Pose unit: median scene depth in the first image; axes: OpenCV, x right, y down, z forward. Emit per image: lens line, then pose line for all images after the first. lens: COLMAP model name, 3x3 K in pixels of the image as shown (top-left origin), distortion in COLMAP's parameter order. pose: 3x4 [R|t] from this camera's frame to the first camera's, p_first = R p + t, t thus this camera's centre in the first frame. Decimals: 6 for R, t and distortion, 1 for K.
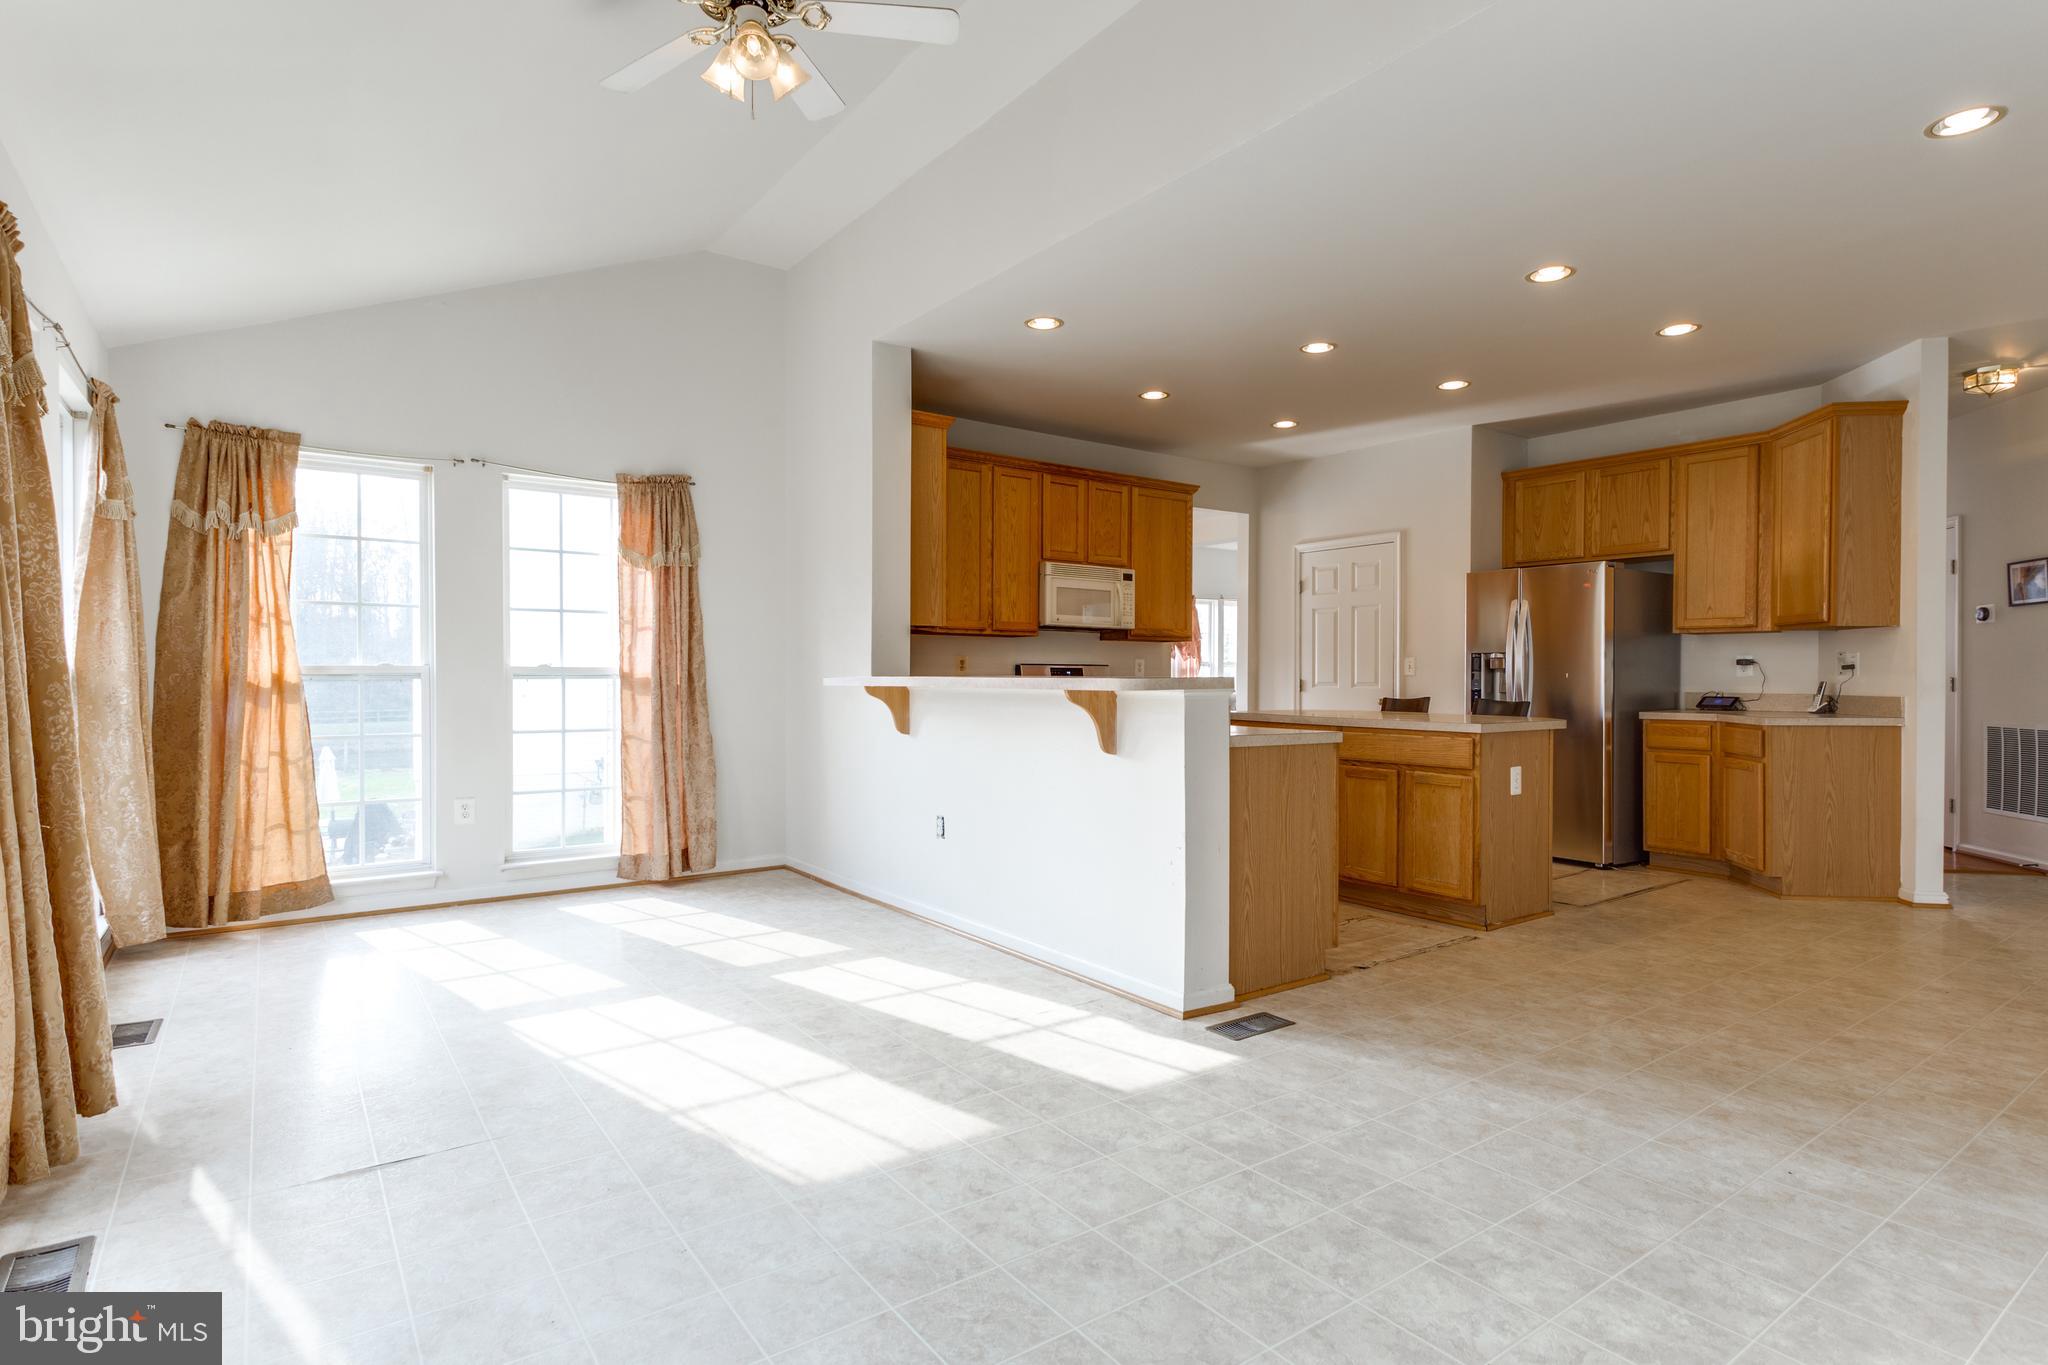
lens RADIAL K [[1063.2, 0, 1043.9], [0, 1063.2, 682.9], [0, 0, 1]] dist [0.020994, -0.003063]
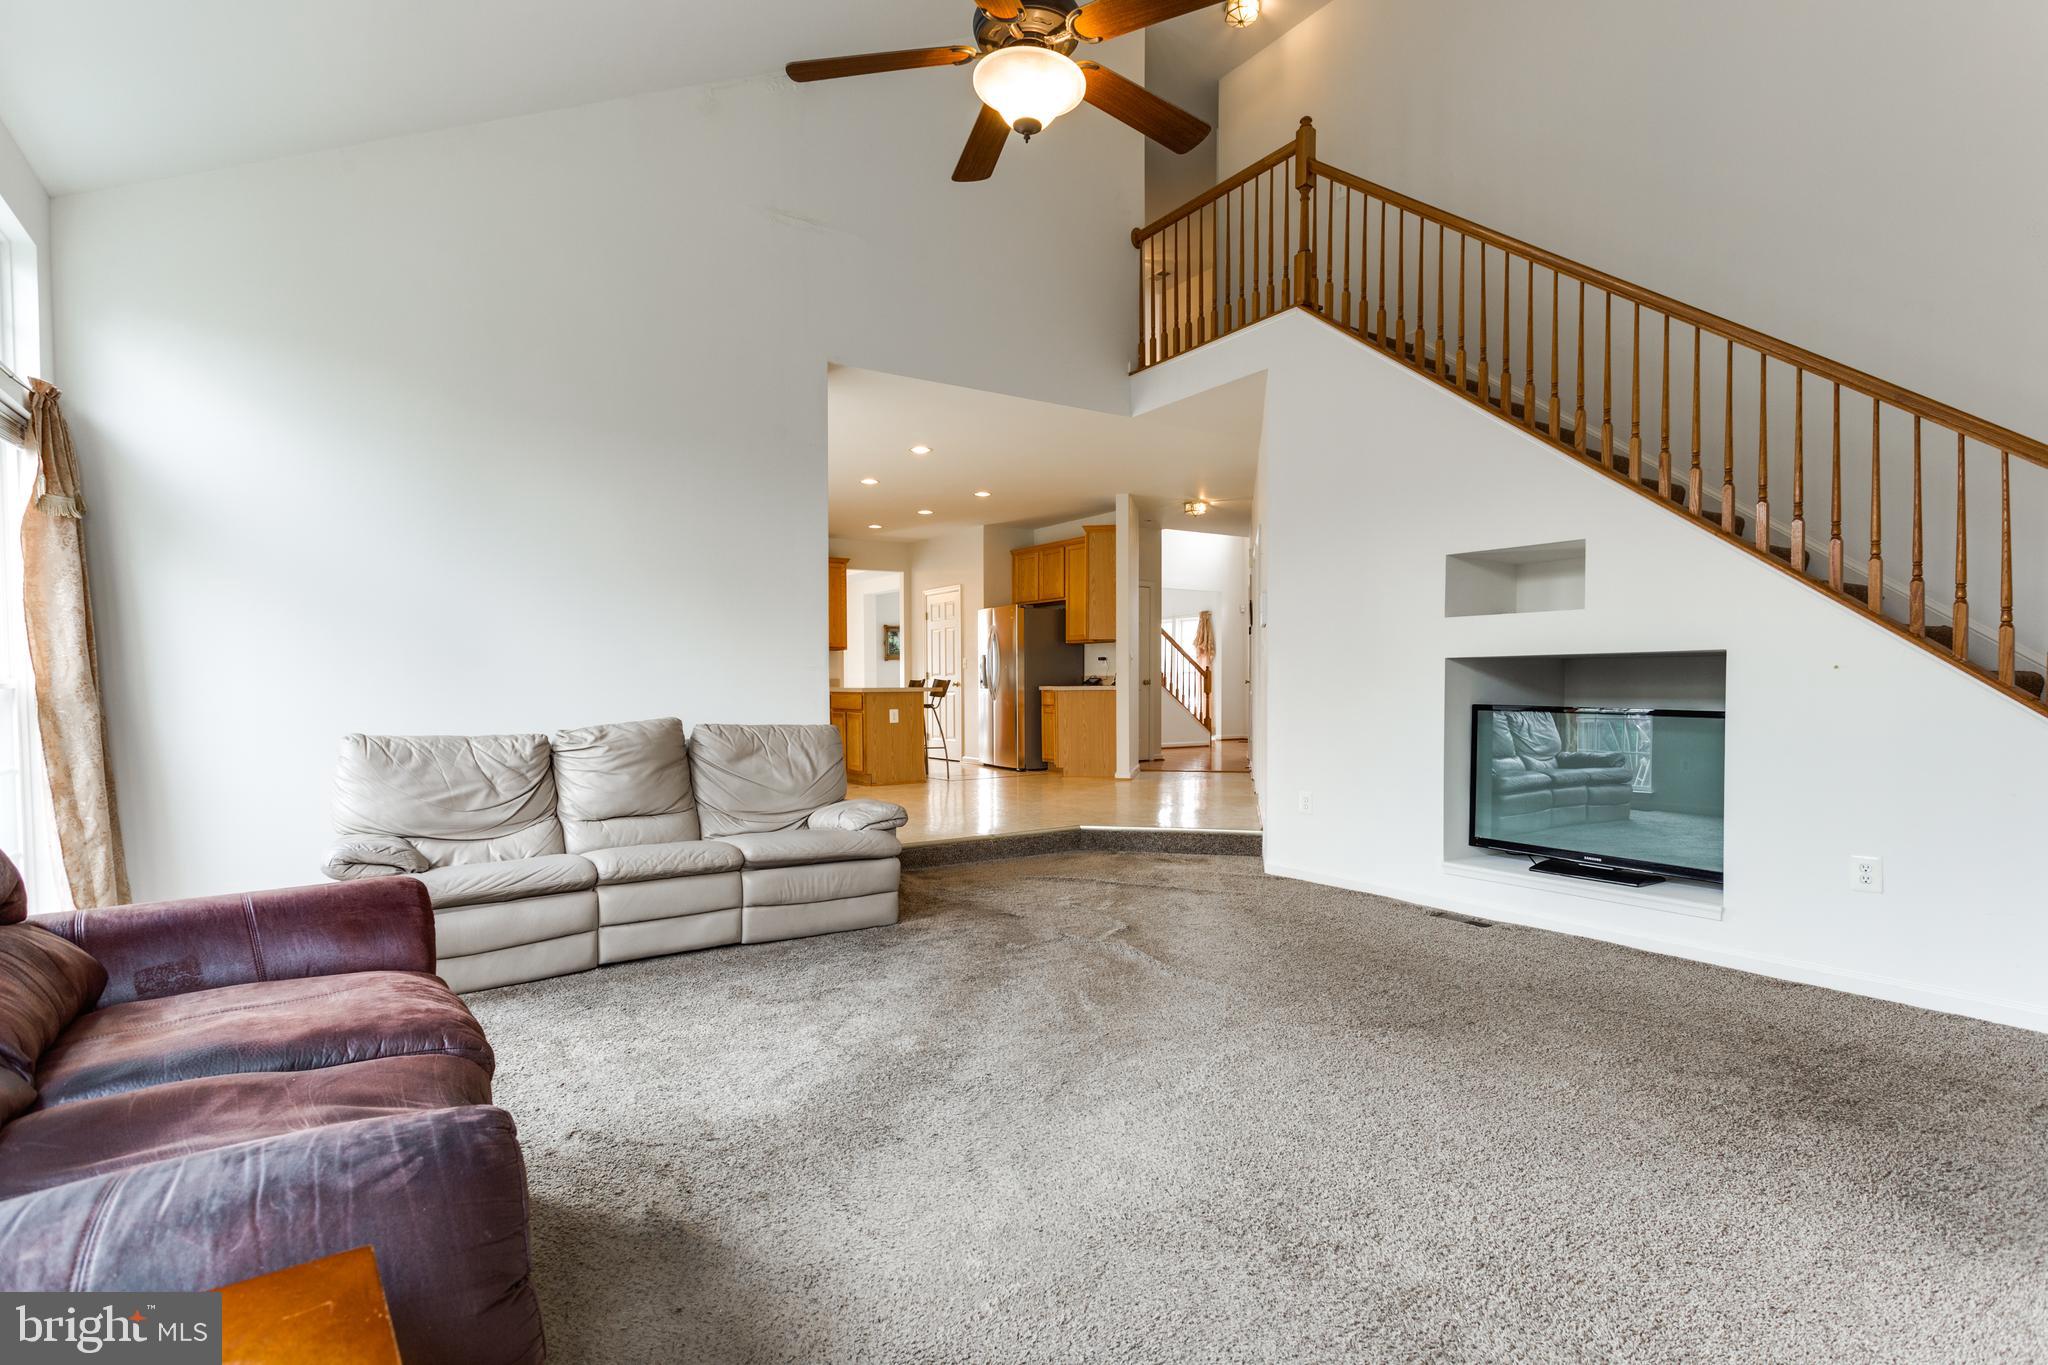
lens RADIAL K [[1042.1, 0, 1031.9], [0, 1042.1, 696.8], [0, 0, 1]] dist [0.008081, -0.003681]
pose [[0.998173, -0.007009, -0.060015, 0.746215], [0.007403, 0.999952, 0.006350, 0.038533], [0.059967, -0.006783, 0.998177, -0.895468]]
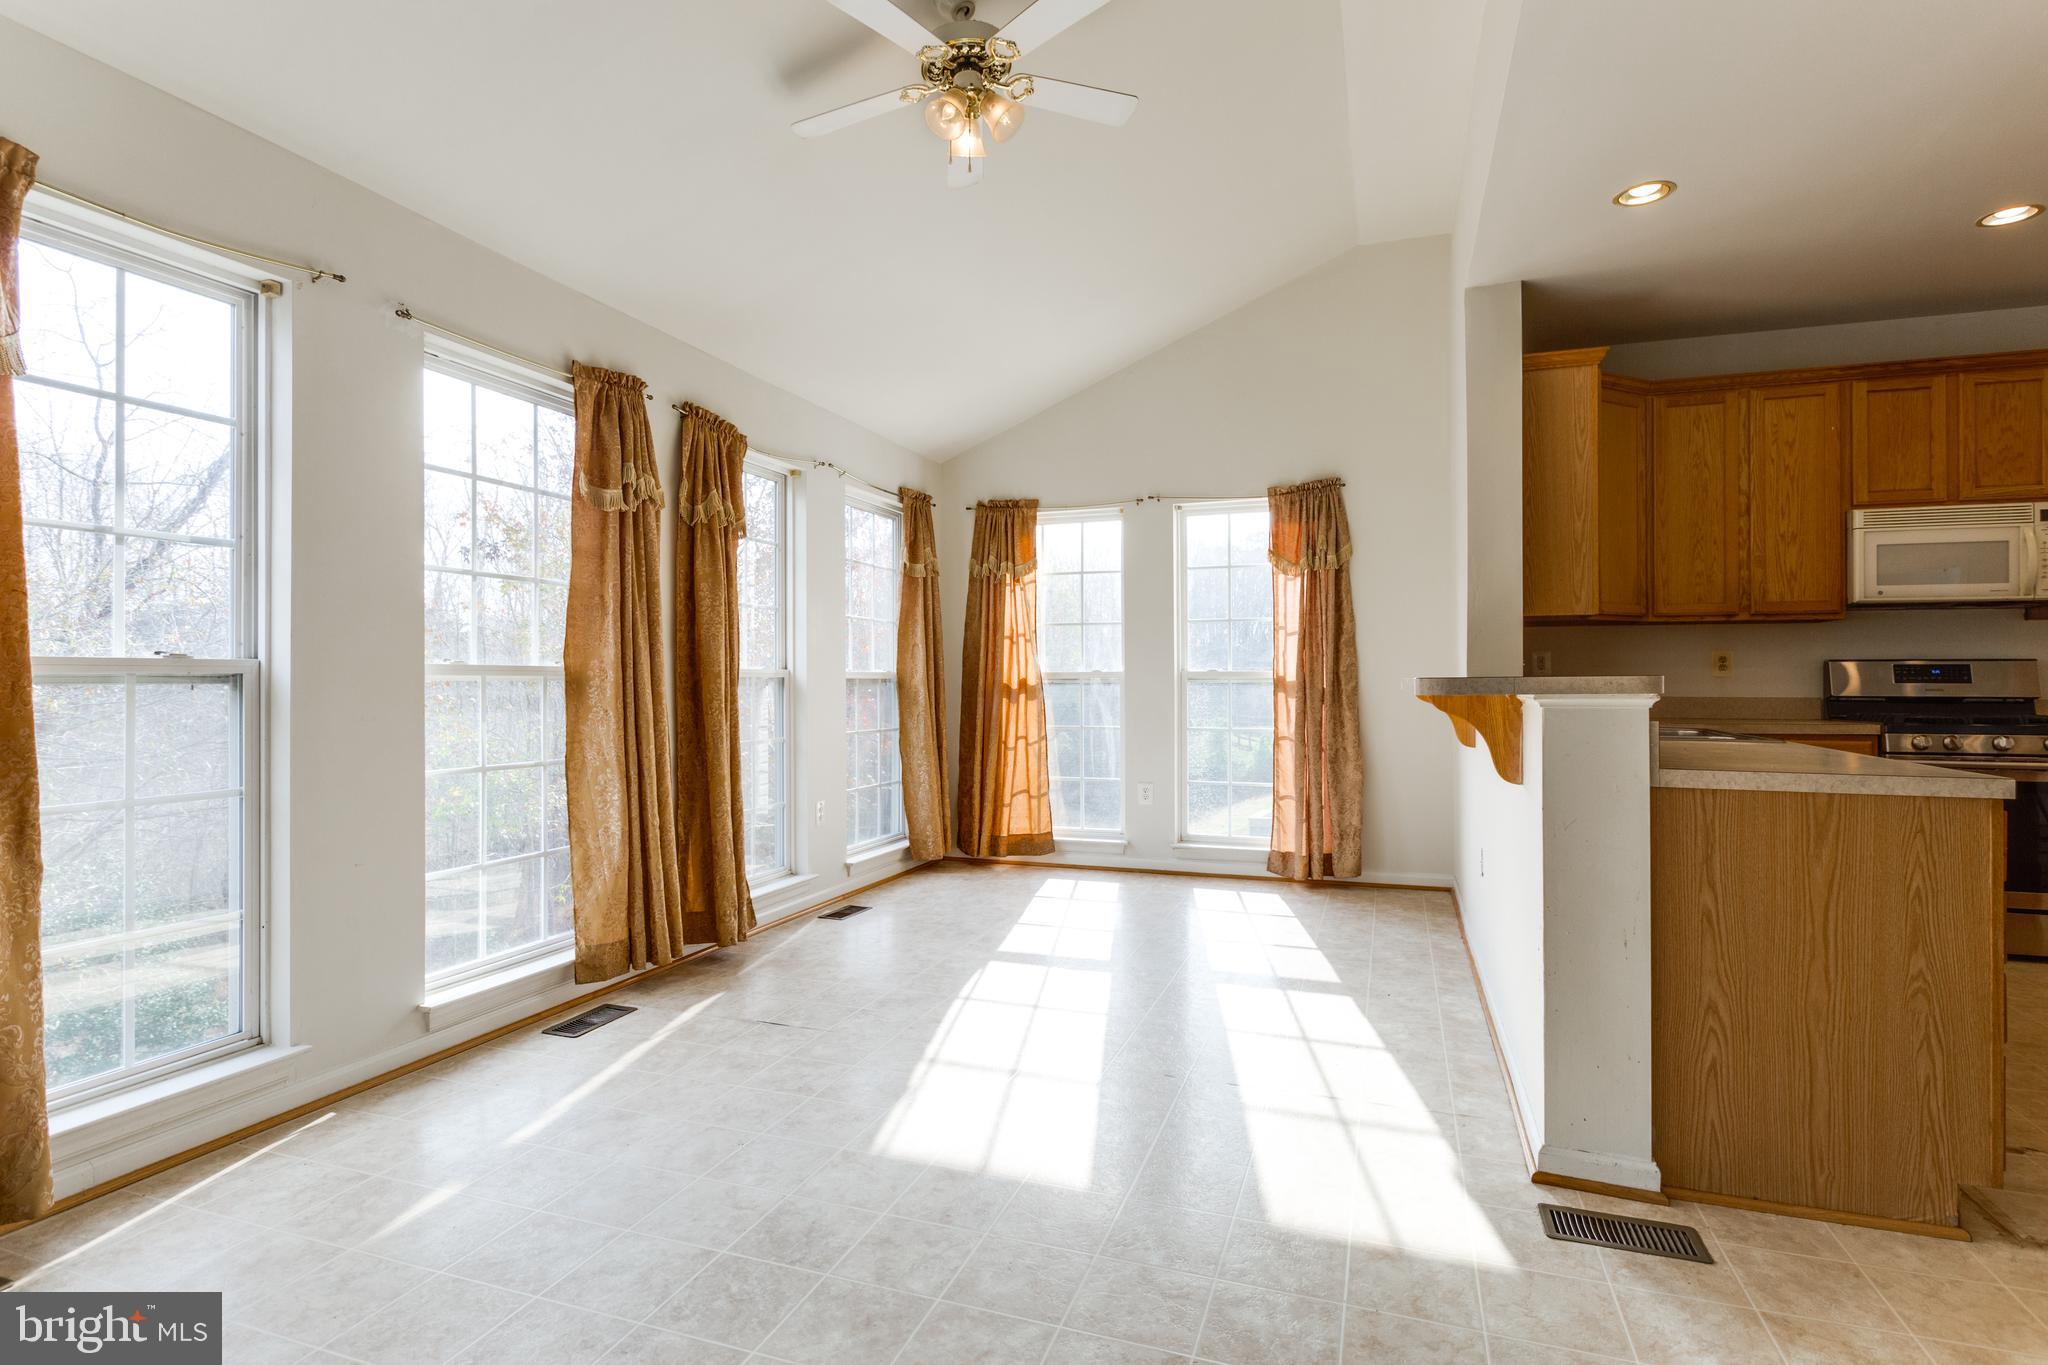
lens RADIAL K [[1042.1, 0, 1032.4], [0, 1042.1, 671.3], [0, 0, 1]] dist [0.008081, -0.003681]
pose [[0.556973, -0.011146, -0.830456, 0.328666], [-0.002980, 0.999877, -0.015418, 0.002188], [0.830525, 0.011062, 0.556872, 0.235279]]
